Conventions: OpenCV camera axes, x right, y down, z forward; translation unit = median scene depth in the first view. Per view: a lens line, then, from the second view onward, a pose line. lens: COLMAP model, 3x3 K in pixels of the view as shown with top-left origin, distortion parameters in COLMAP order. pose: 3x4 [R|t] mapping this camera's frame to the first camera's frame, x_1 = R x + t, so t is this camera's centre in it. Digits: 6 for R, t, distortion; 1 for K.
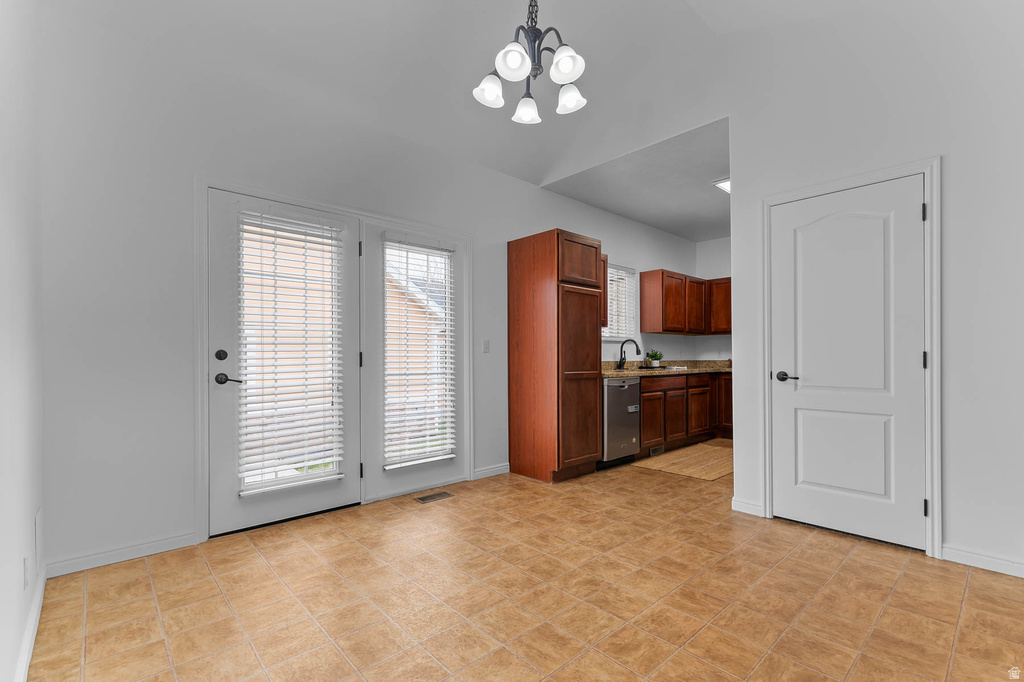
lens RADIAL K [[465.2, 0, 516.7], [0, 465.2, 355.6], [0, 0, 1]] dist [0.014687, 0.000565]
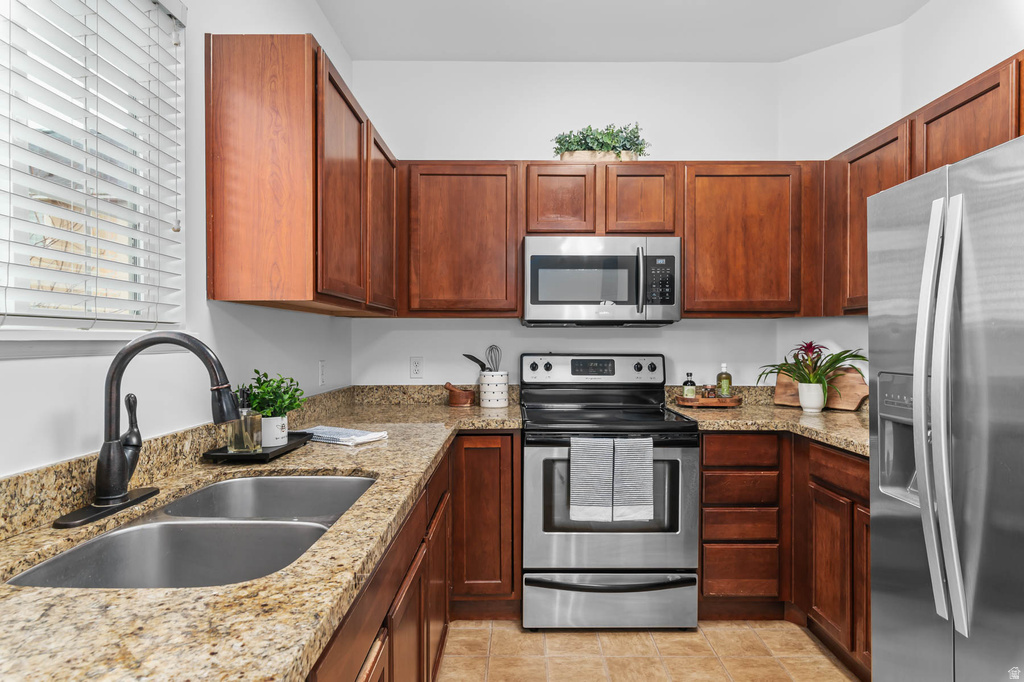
lens RADIAL K [[609.8, 0, 518.5], [0, 609.8, 341.1], [0, 0, 1]] dist [-0.003020, -0.000995]
pose [[0.682305, 0.002188, 0.731064, 0.155675], [-0.001463, 0.999998, -0.001628, -0.029468], [-0.731066, 0.000041, 0.682306, 0.703896]]
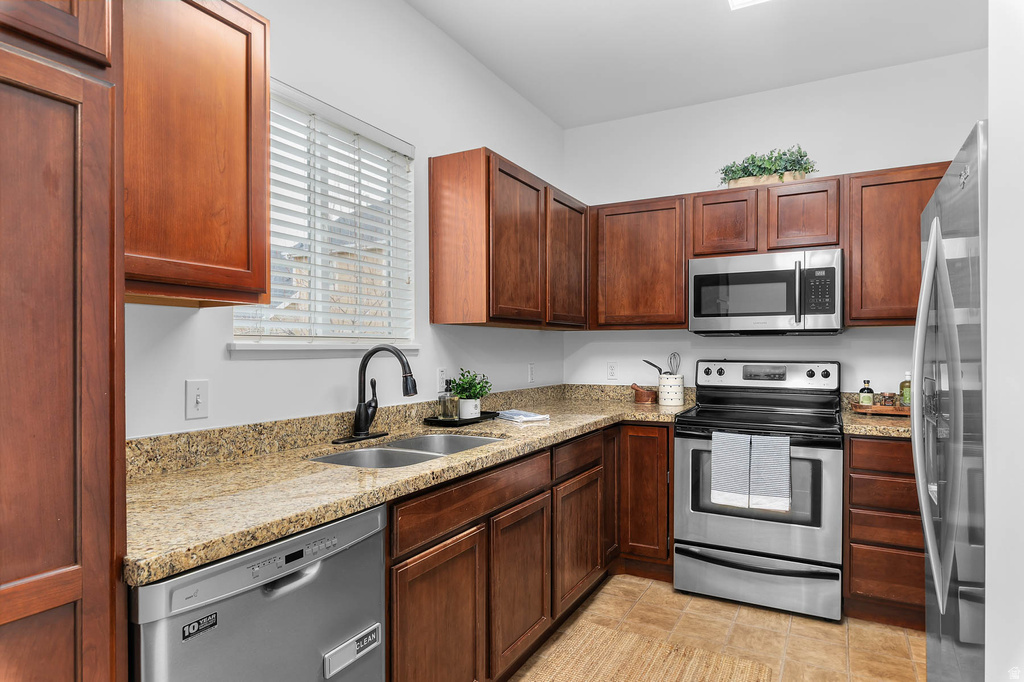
lens RADIAL K [[592.3, 0, 509.4], [0, 592.3, 345.6], [0, 0, 1]] dist [-0.001304, -0.000984]
pose [[0.952520, 0.002321, 0.304466, 0.188501], [-0.000480, 0.999981, -0.006119, -0.029968], [-0.304474, 0.005683, 0.952504, 0.554855]]
